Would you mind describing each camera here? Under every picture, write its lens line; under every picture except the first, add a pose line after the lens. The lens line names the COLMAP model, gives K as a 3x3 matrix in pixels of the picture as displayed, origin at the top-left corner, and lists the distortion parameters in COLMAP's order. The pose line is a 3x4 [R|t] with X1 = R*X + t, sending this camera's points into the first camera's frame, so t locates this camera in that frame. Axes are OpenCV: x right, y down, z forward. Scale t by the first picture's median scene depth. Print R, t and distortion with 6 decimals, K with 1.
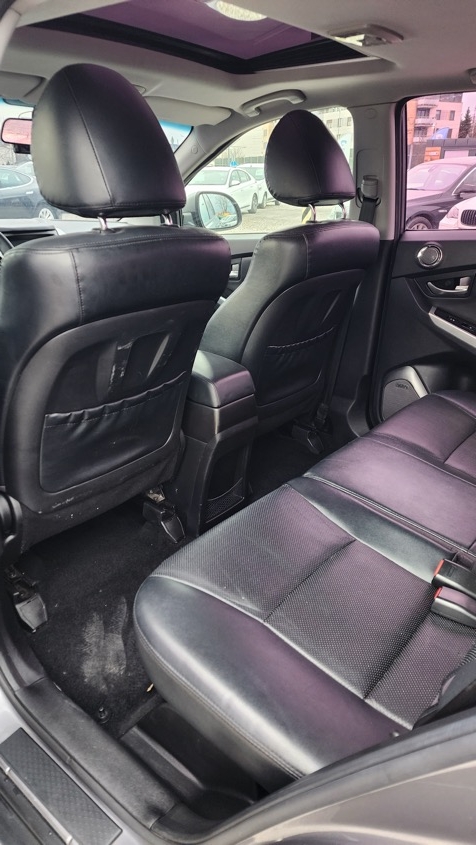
lens RADIAL K [[563.9, 0, 238.0], [0, 563.9, 422.5], [0, 0, 1]] dist [0.057788, -0.041950]
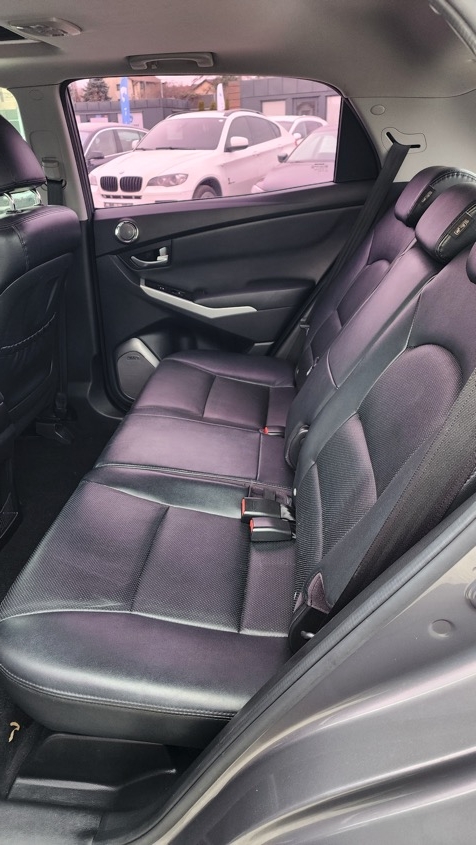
lens RADIAL K [[571.3, 0, 222.9], [0, 571.3, 417.9], [0, 0, 1]] dist [0.056080, -0.046520]
pose [[0.840300, -0.274279, 0.467618, -0.115451], [0.256076, 0.961093, 0.103562, -0.029339], [-0.477830, 0.032722, 0.877843, -0.006982]]
